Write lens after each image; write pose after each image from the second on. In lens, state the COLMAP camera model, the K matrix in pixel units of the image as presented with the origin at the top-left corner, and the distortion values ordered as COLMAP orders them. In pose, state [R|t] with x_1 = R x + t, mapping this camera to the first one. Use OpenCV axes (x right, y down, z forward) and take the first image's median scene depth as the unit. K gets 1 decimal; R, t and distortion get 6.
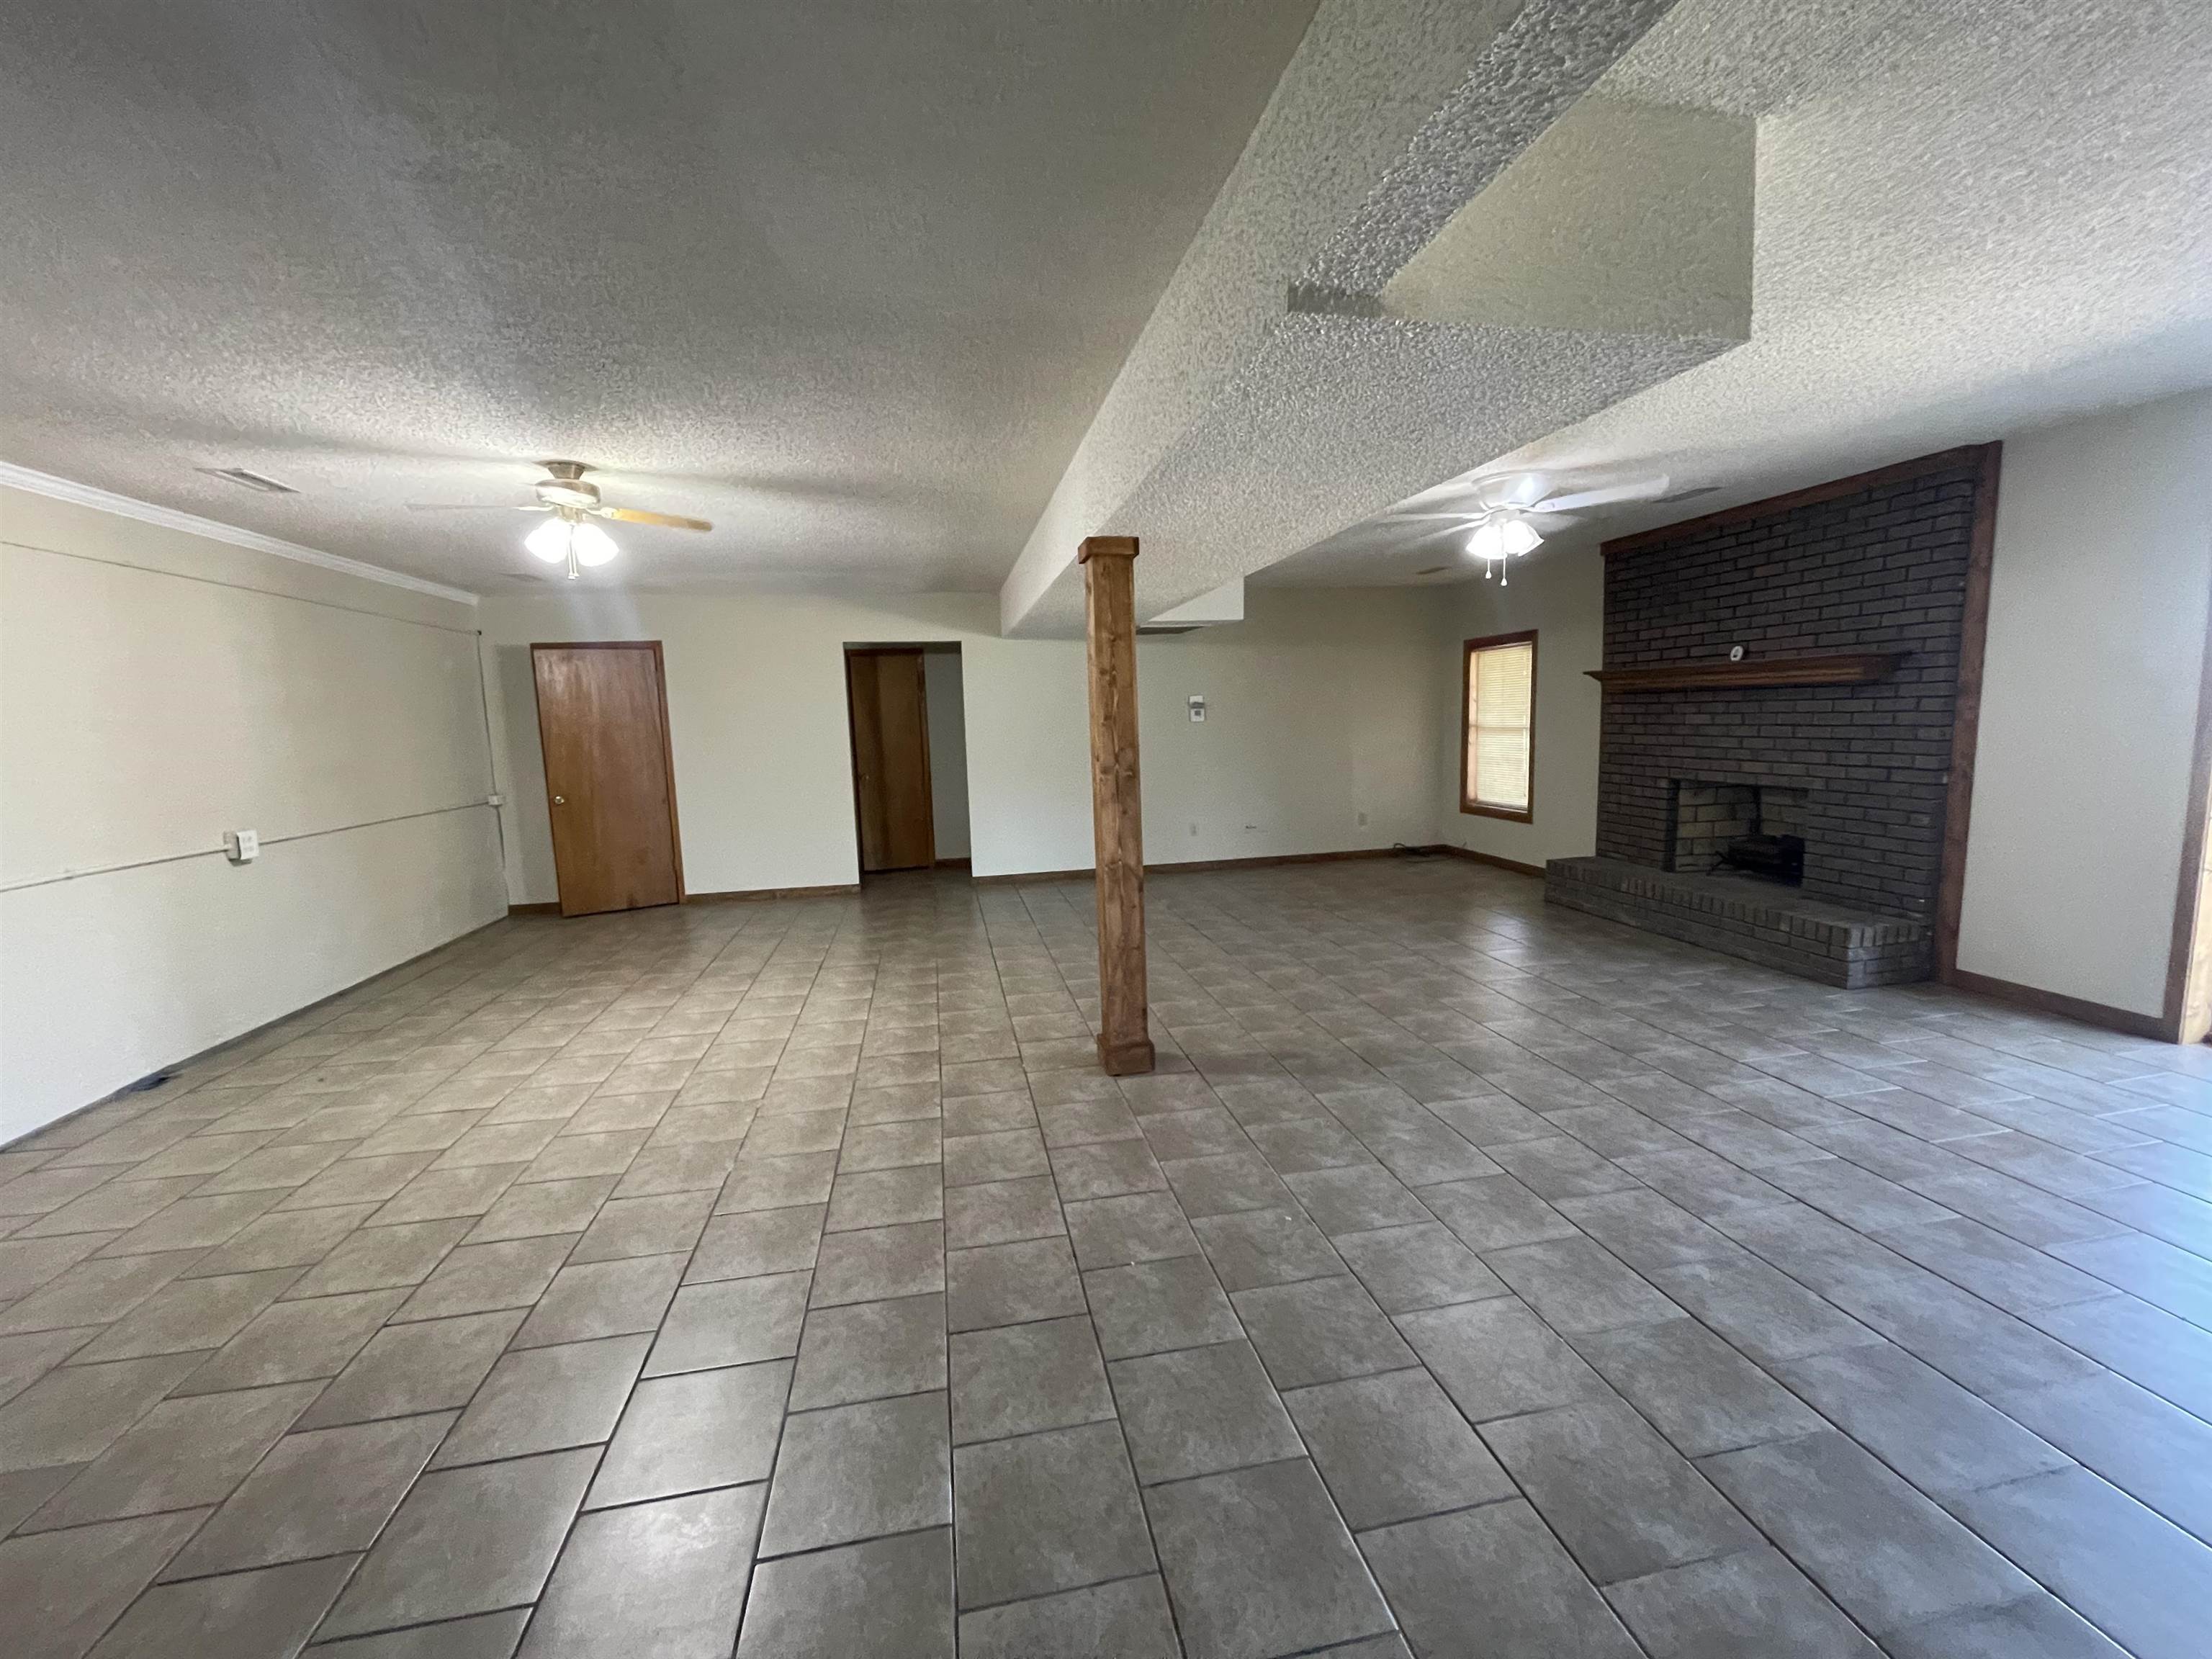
lens RADIAL K [[887.7, 0, 1097.5], [0, 887.7, 831.0], [0, 0, 1]] dist [-0.001872, -0.000658]
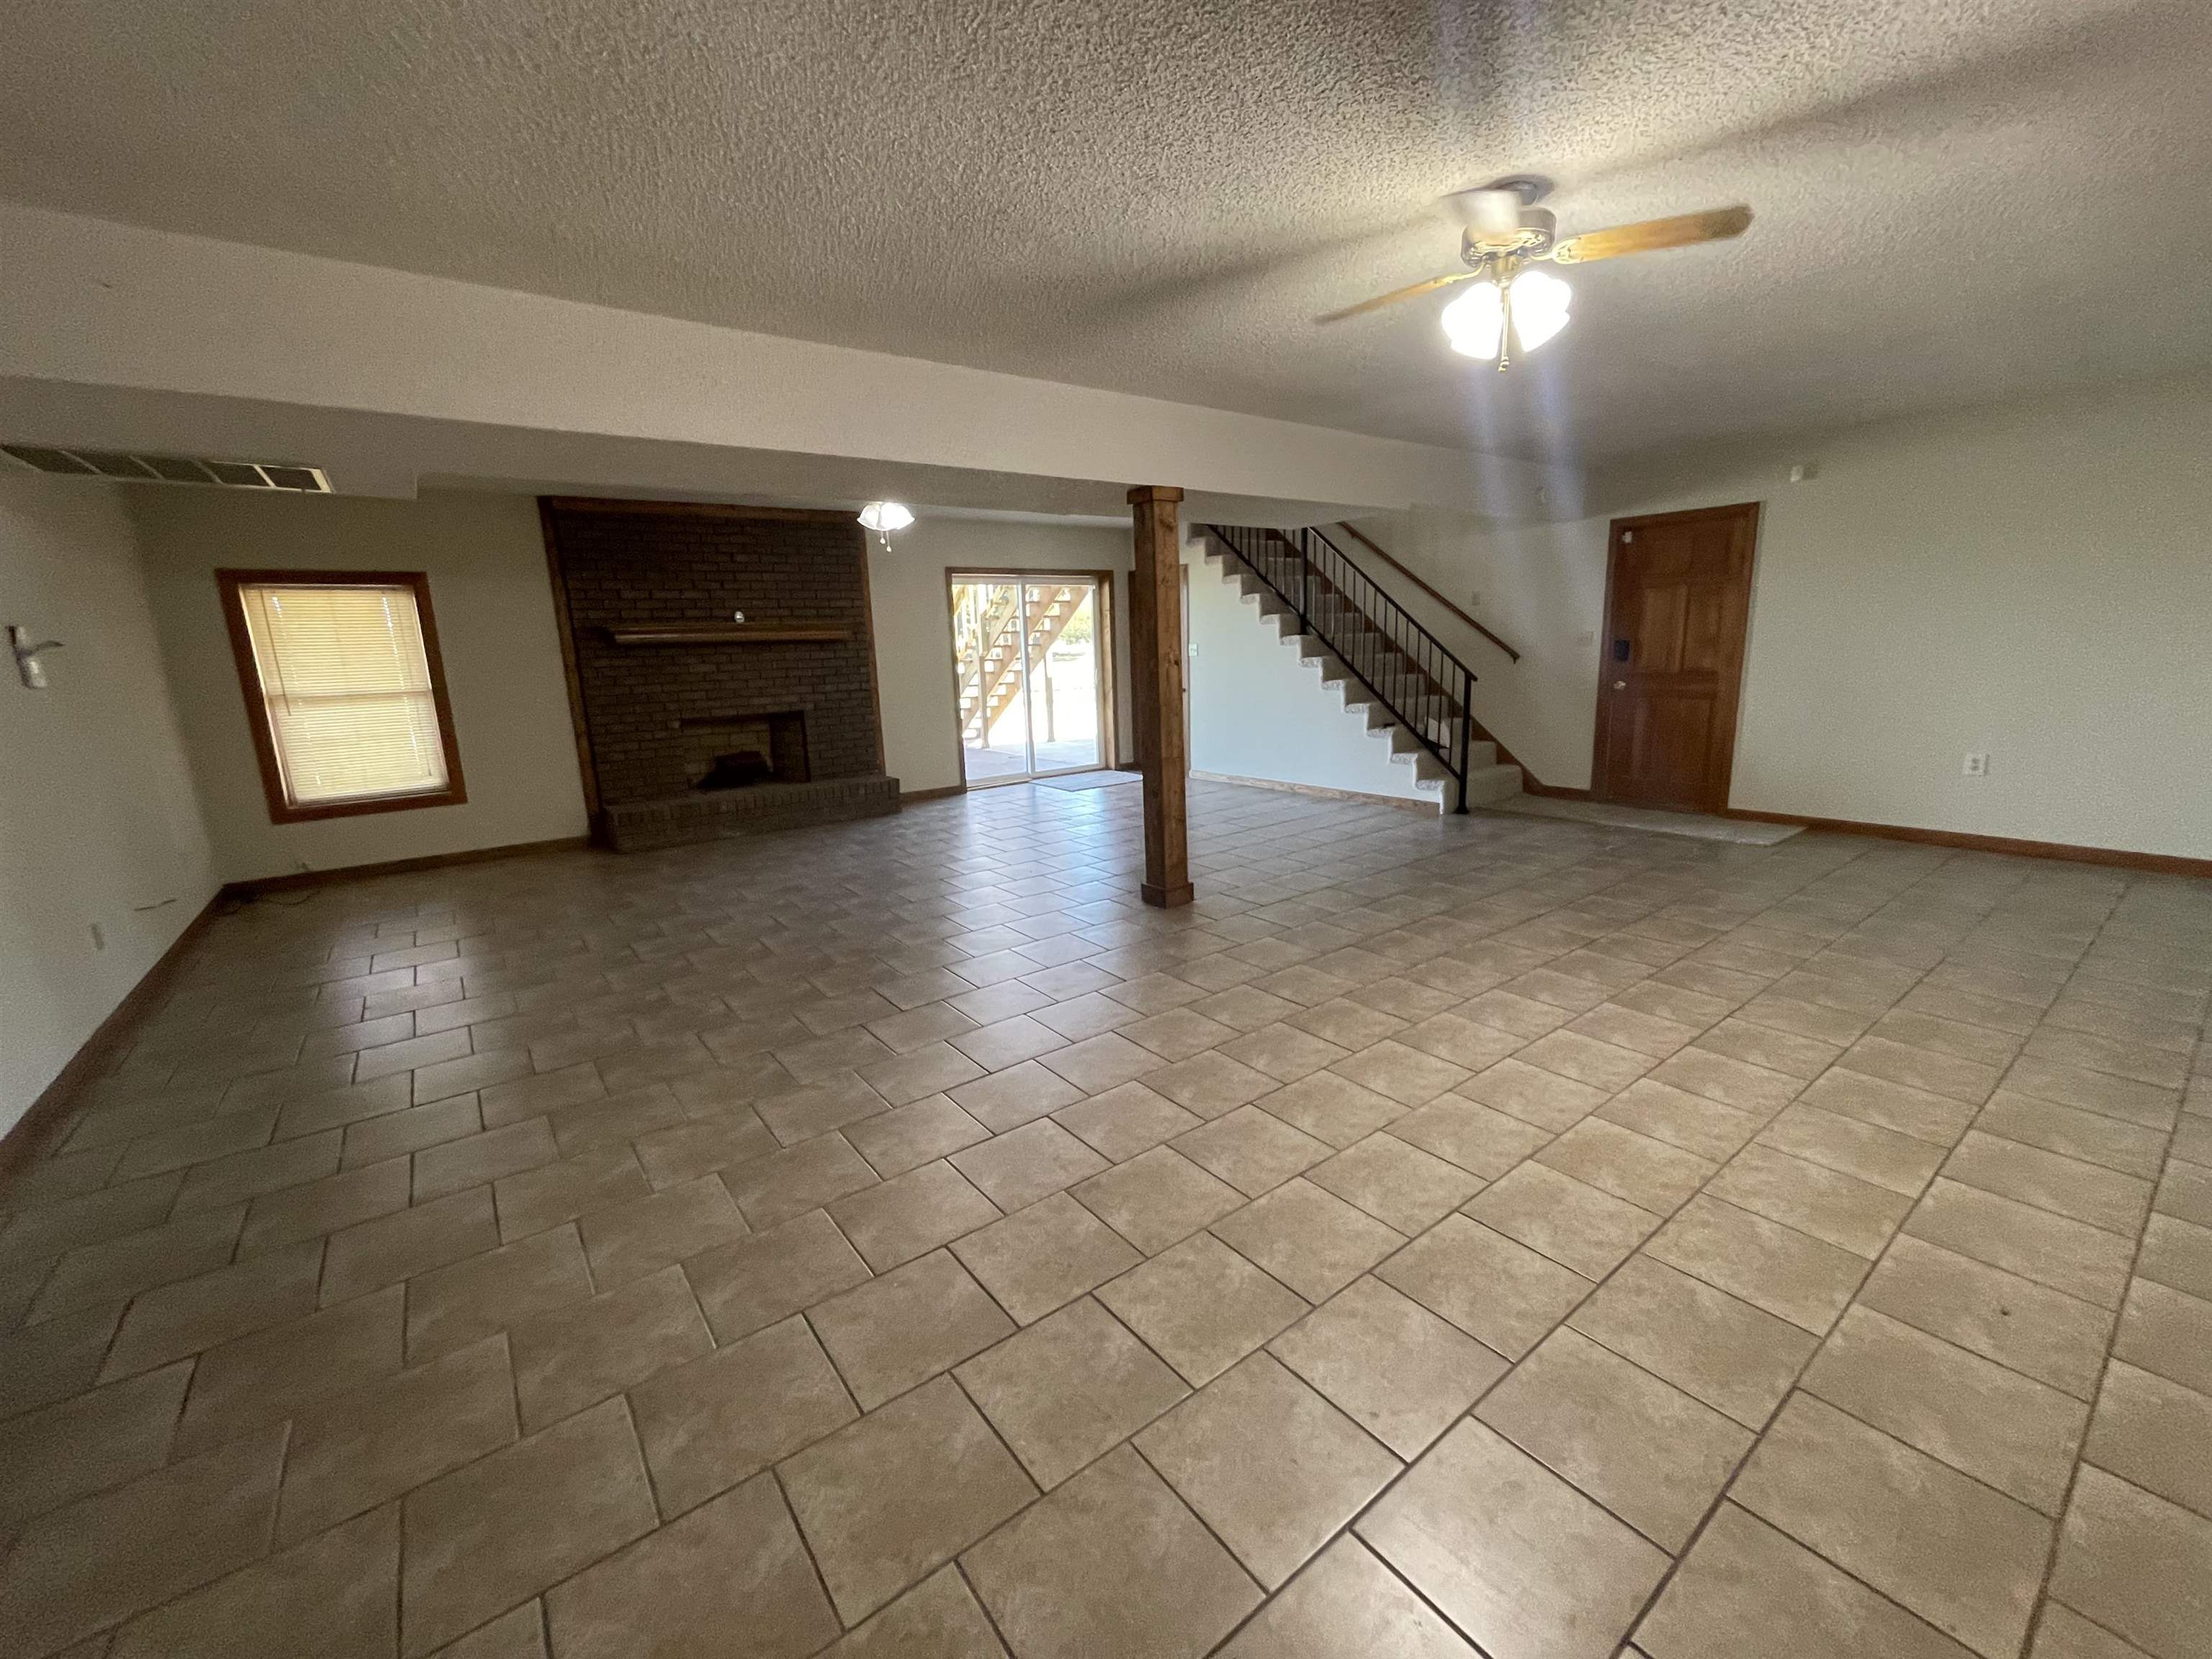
lens RADIAL K [[887.7, 0, 1099.8], [0, 887.7, 824.8], [0, 0, 1]] dist [-0.001872, -0.000658]
pose [[-0.432974, -0.134470, 0.891320, -0.812355], [0.163459, 0.960704, 0.224341, -0.117235], [-0.886462, 0.242828, -0.393980, 1.195083]]
